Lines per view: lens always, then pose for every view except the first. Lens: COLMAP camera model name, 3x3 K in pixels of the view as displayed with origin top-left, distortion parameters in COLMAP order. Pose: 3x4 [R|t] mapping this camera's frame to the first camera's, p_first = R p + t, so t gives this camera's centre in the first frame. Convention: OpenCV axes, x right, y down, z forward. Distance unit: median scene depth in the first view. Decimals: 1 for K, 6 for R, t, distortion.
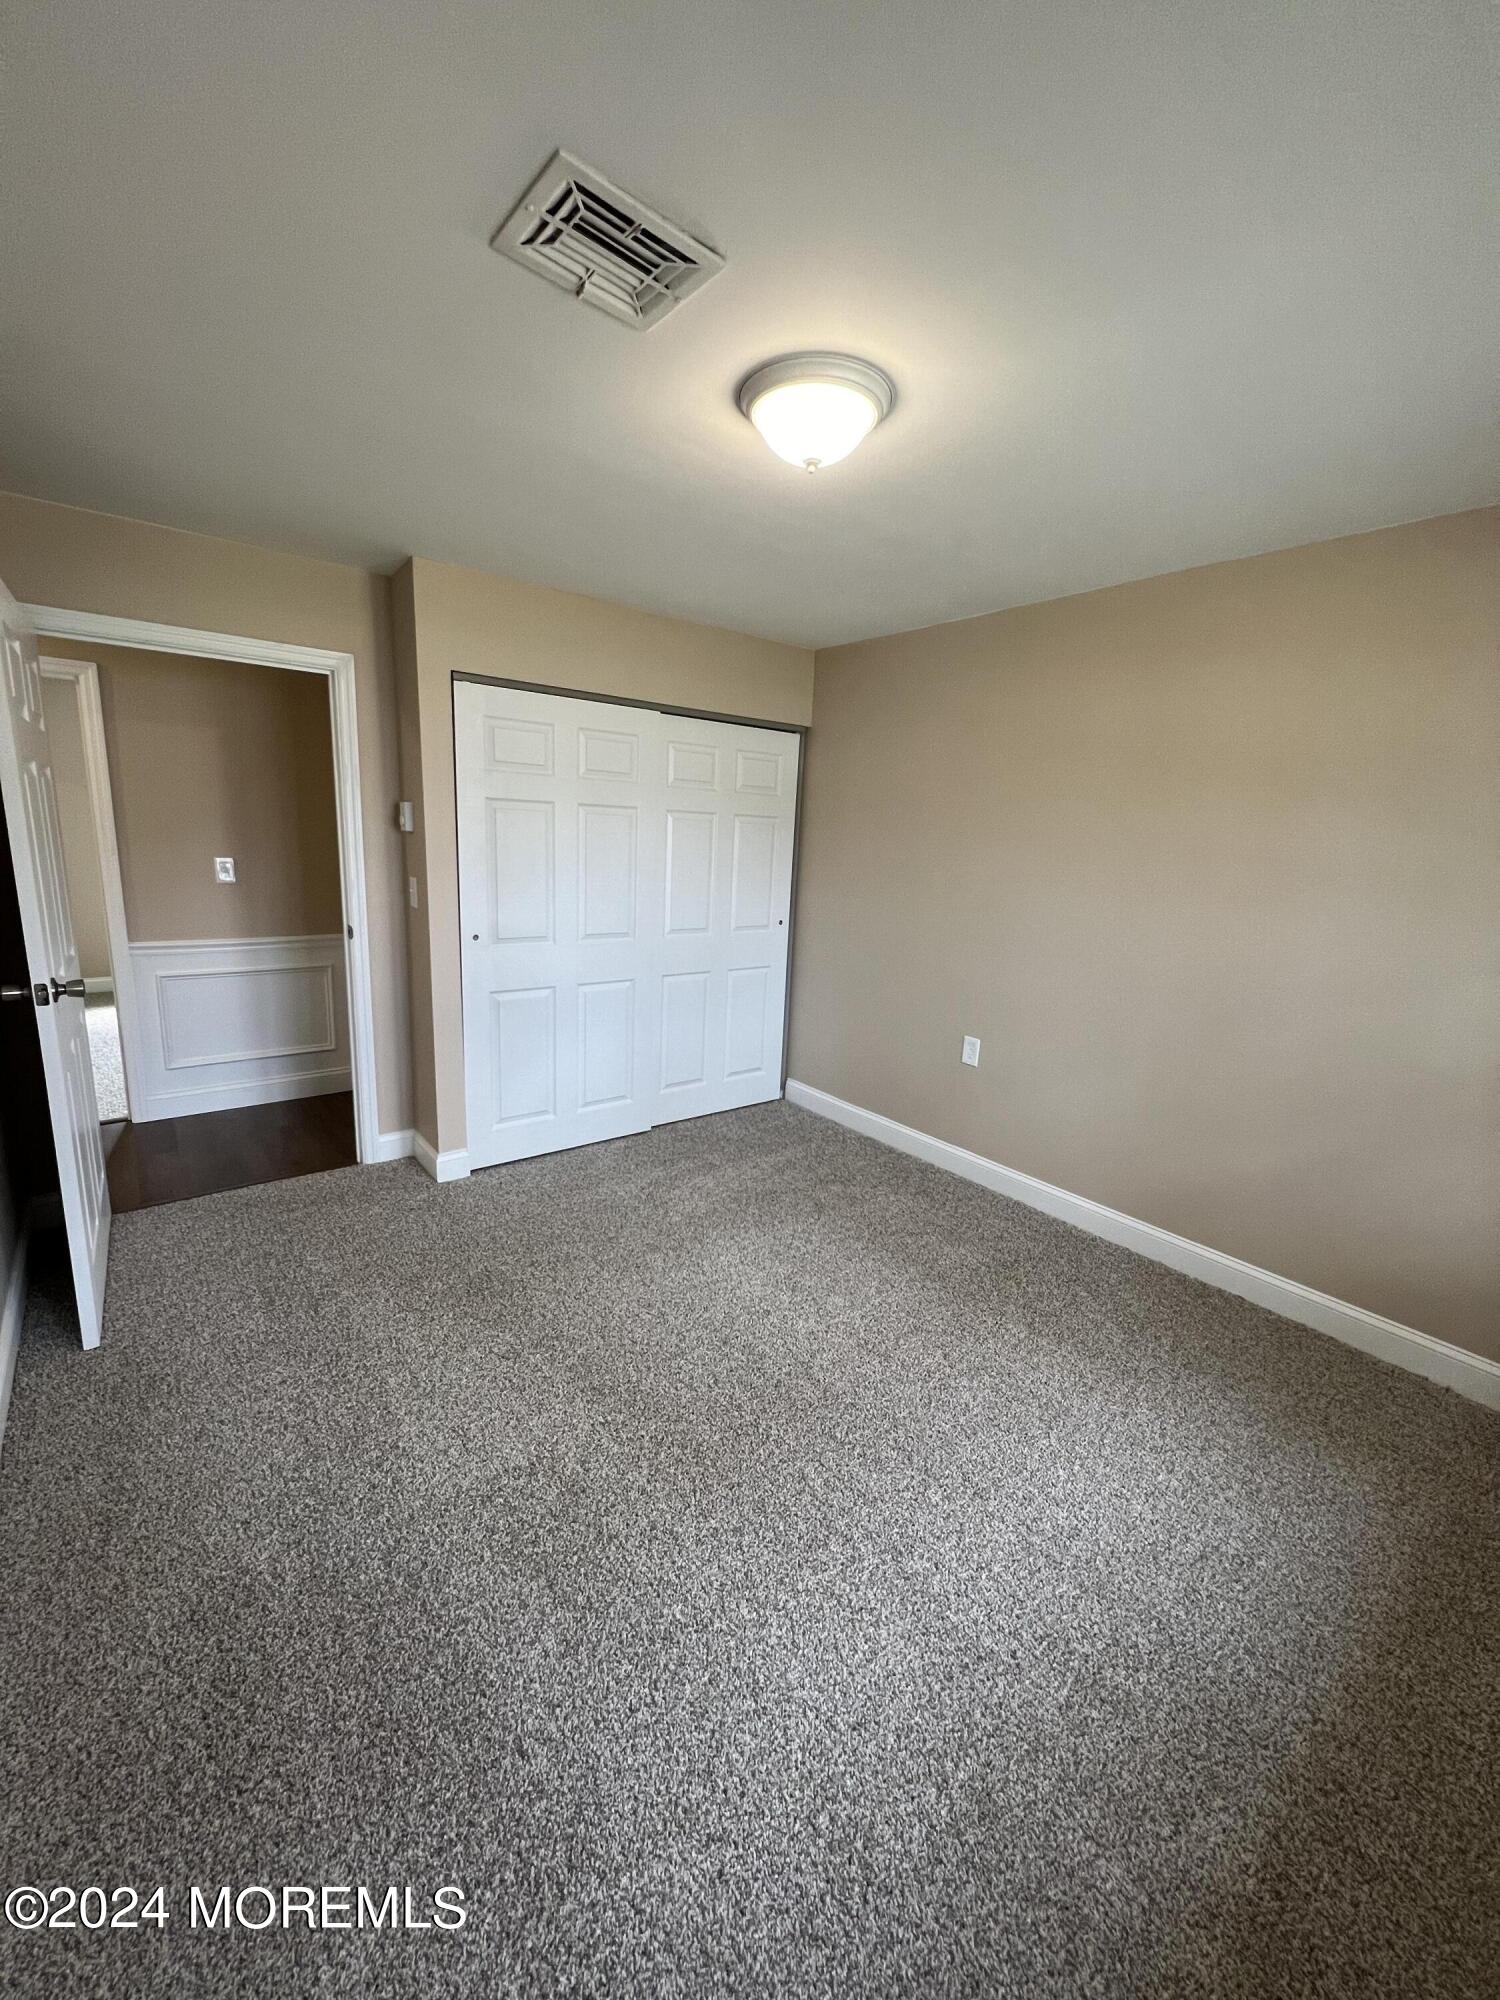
lens RADIAL K [[799.2, 0, 762.1], [0, 799.2, 980.0], [0, 0, 1]] dist [-0.001303, 0.000172]
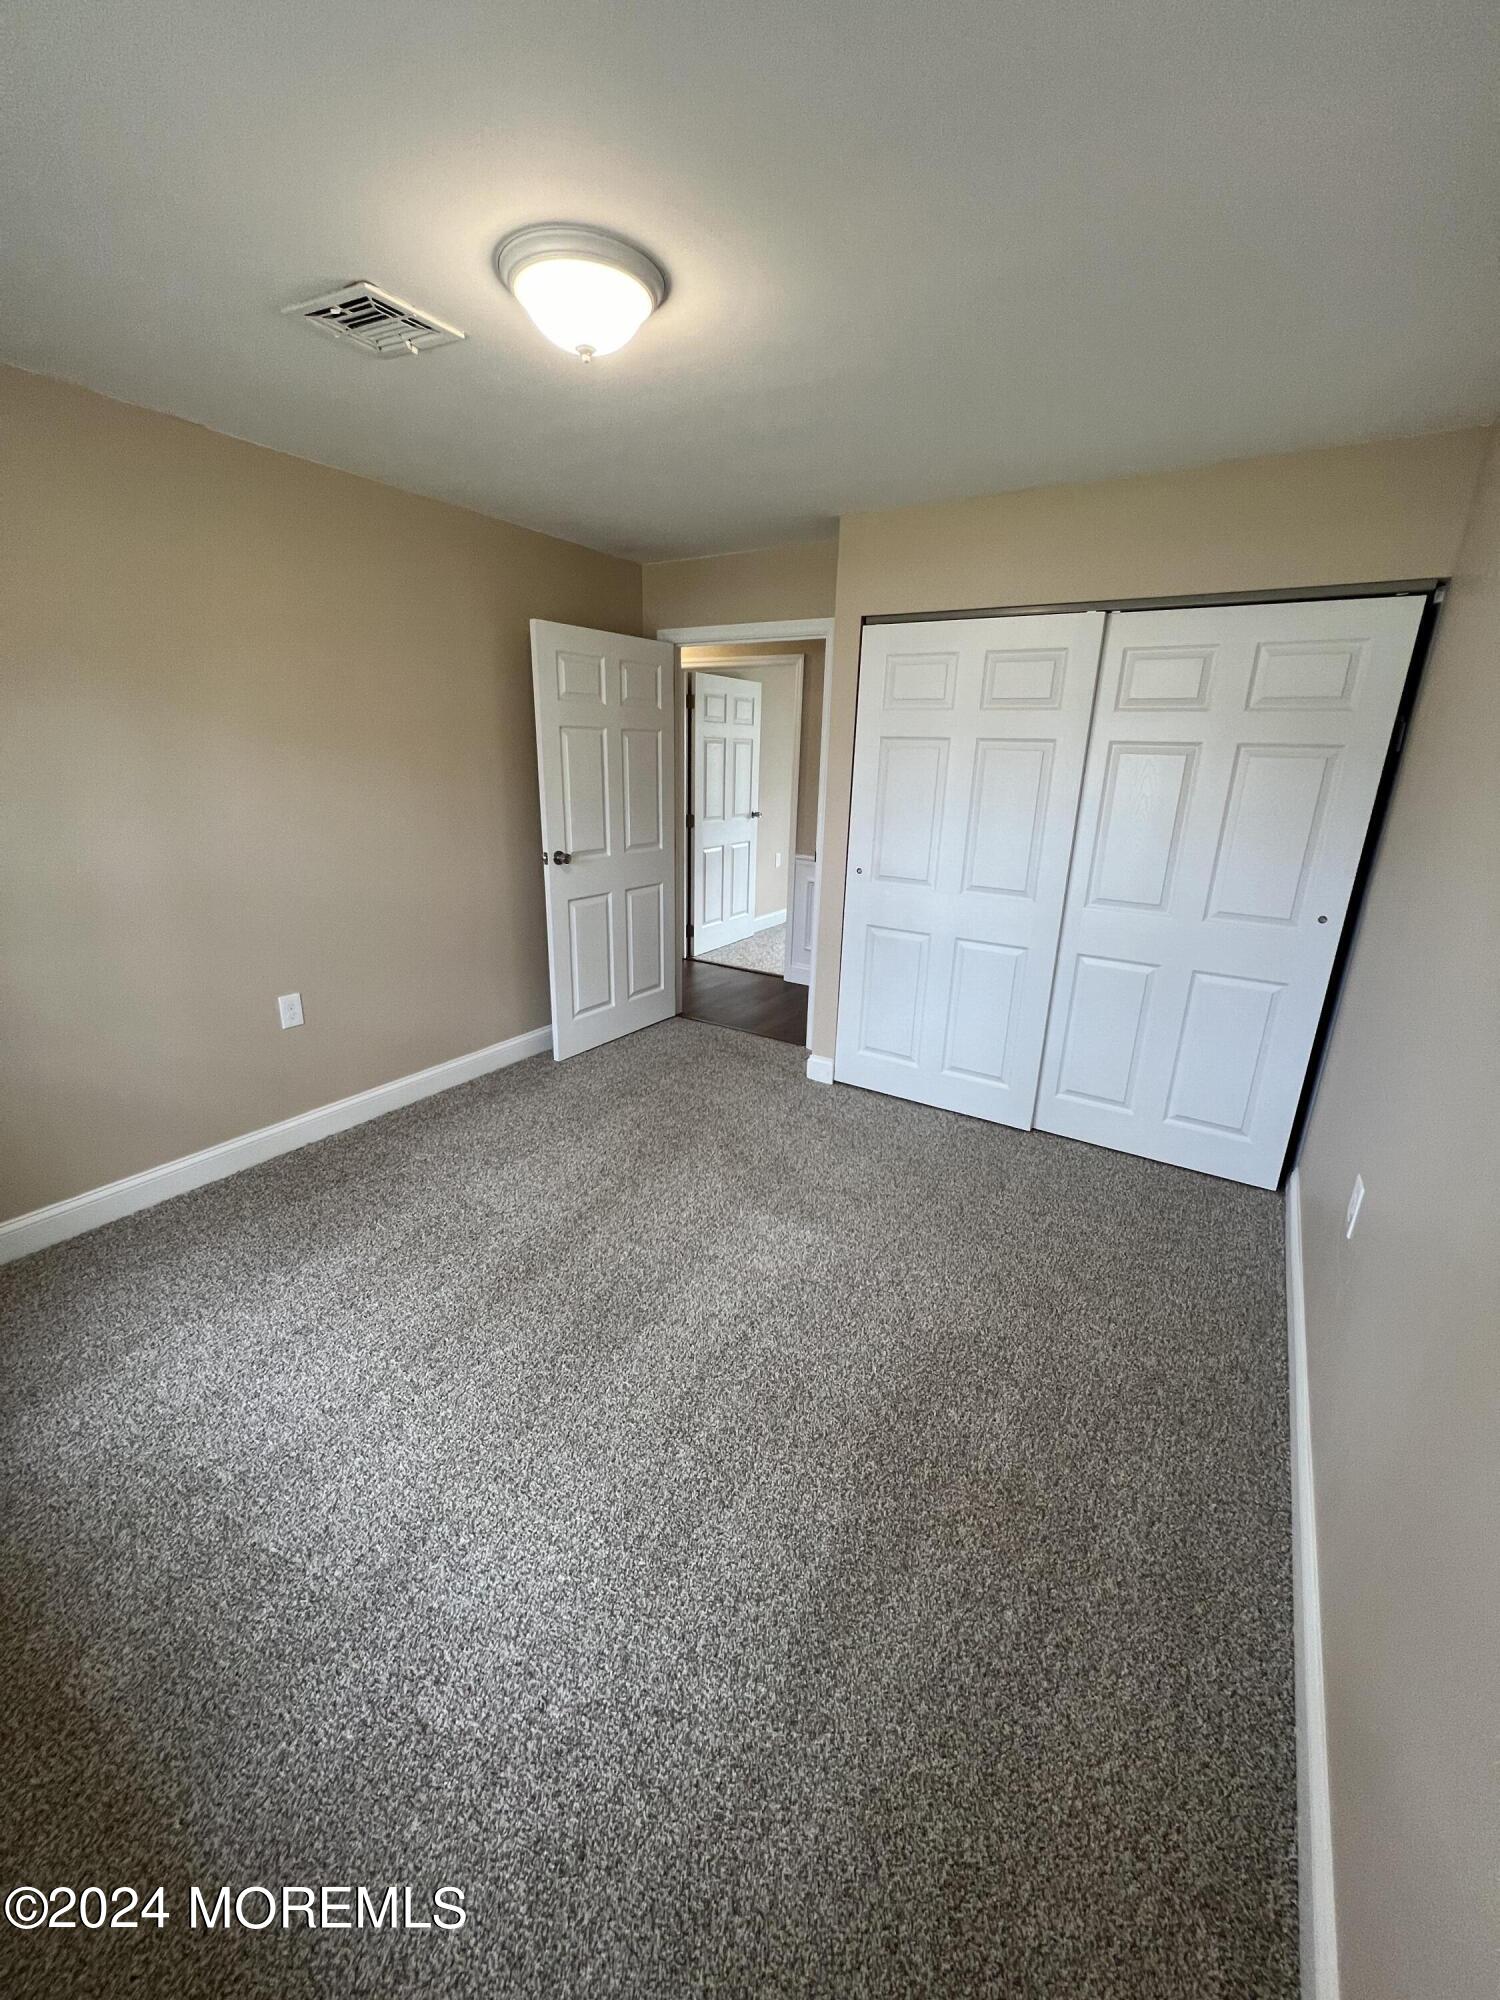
lens RADIAL K [[799.2, 0, 729.1], [0, 799.2, 984.4], [0, 0, 1]] dist [-0.001303, 0.000172]
pose [[0.321345, 0.233363, -0.917758, 0.574461], [-0.182312, 0.966275, 0.181864, -0.066214], [0.929247, 0.108877, 0.353052, 0.456839]]
